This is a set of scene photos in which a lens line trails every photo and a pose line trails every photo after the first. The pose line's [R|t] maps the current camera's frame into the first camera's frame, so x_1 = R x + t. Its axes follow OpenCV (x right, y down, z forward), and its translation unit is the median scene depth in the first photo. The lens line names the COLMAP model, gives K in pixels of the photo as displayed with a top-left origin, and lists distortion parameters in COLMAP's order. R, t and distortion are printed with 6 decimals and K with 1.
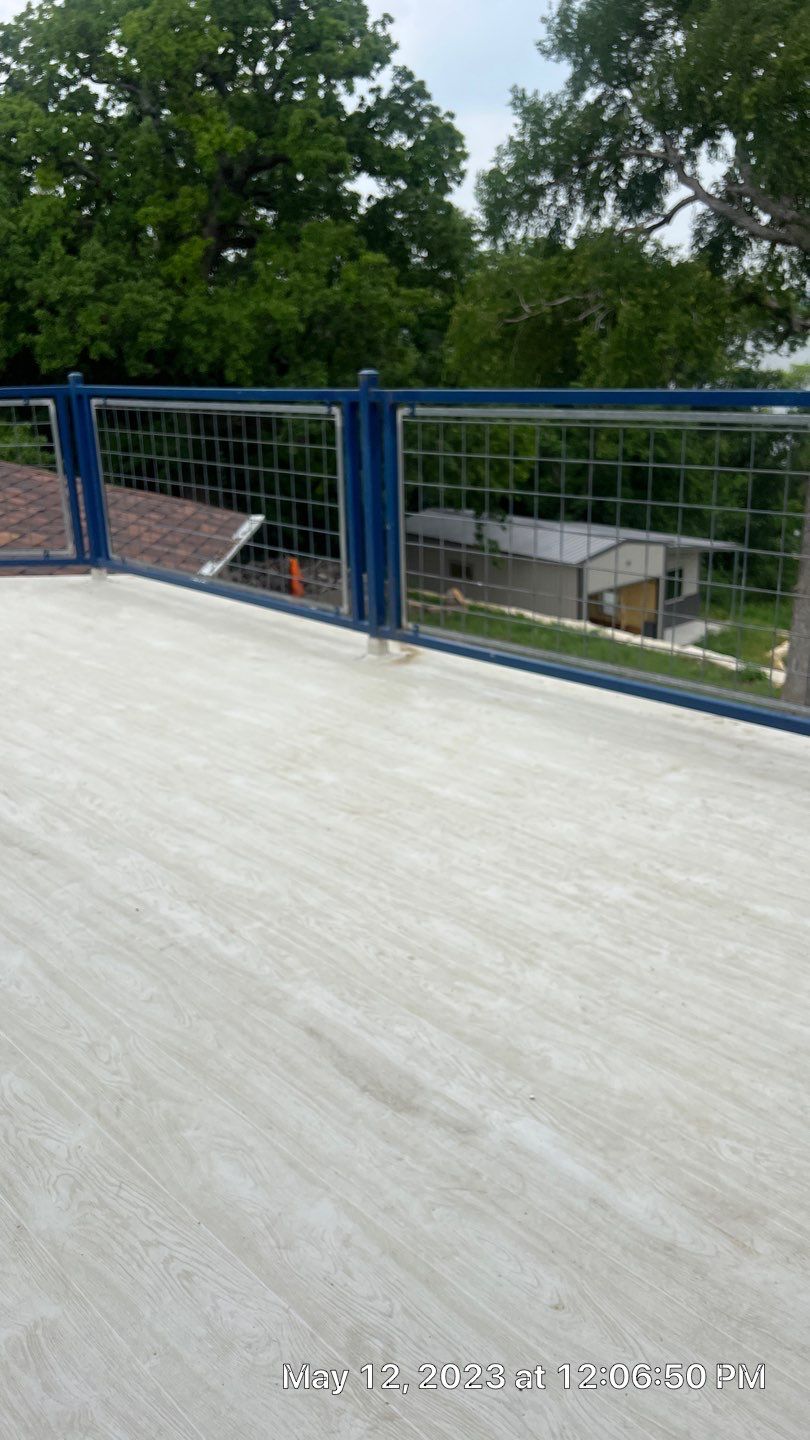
lens RADIAL K [[1095.1, 0, 404.2], [0, 1095.1, 735.6], [0, 0, 1]] dist [0.063681, -0.087975]
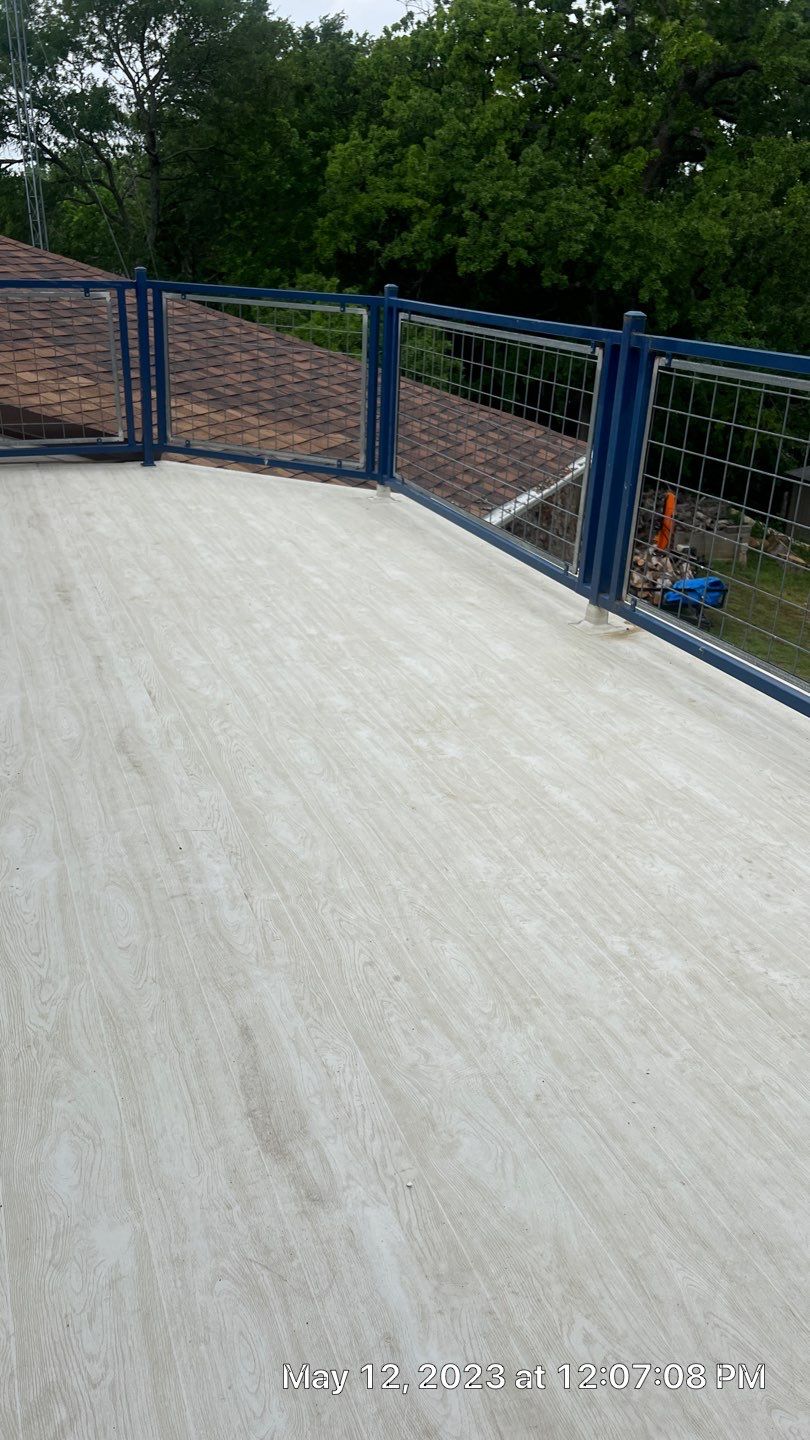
lens RADIAL K [[1095.1, 0, 407.7], [0, 1095.1, 716.8], [0, 0, 1]] dist [0.063681, -0.087975]
pose [[0.931219, 0.205636, -0.300906, 0.135997], [-0.189401, 0.978427, 0.082506, -0.047835], [0.311381, -0.019839, 0.950078, 0.080172]]
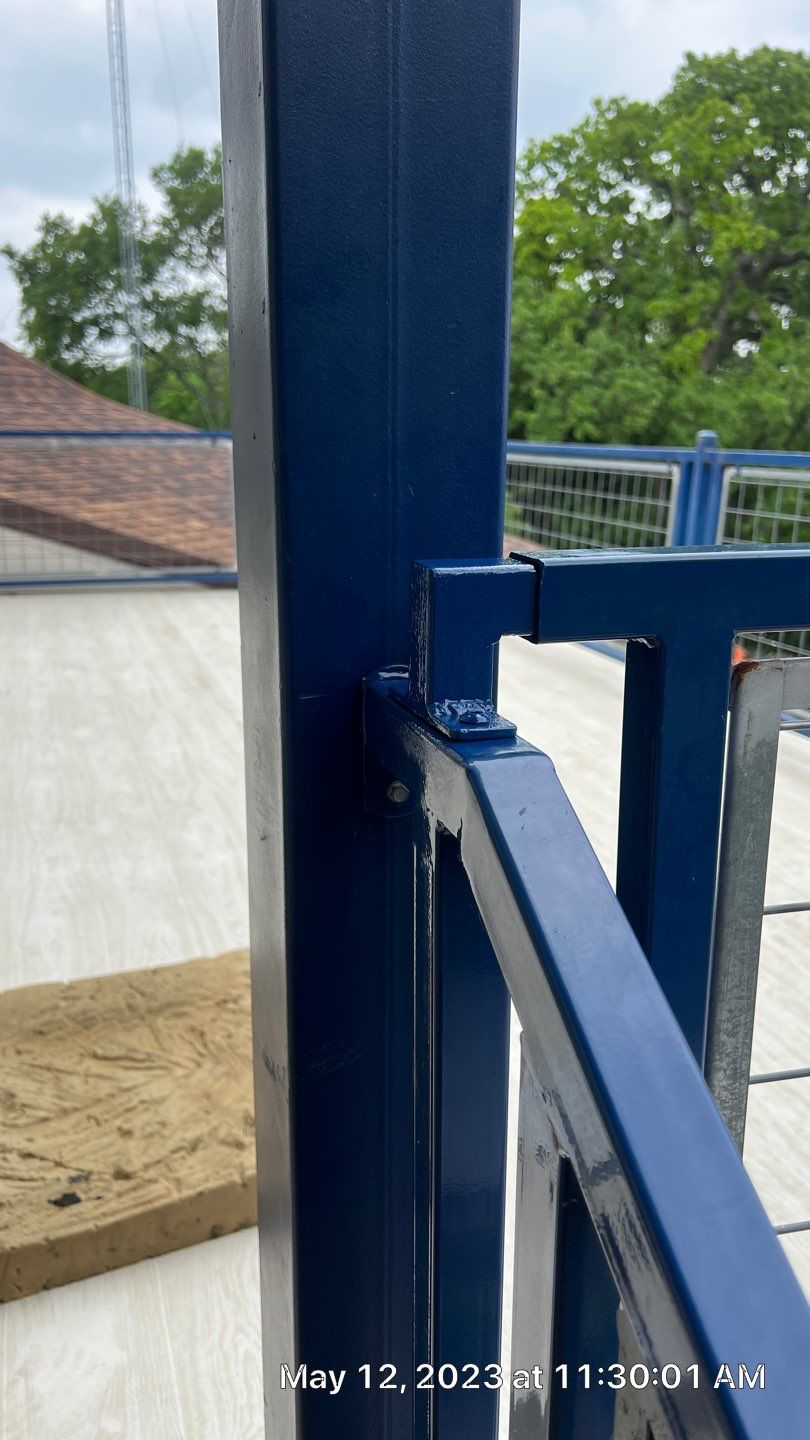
lens RADIAL K [[1095.1, 0, 398.7], [0, 1095.1, 721.1], [0, 0, 1]] dist [0.063681, -0.087975]
pose [[0.905858, 0.165356, -0.389973, 0.158606], [-0.197408, 0.979365, -0.043283, 0.039508], [0.374769, 0.116192, 0.919808, -0.039572]]
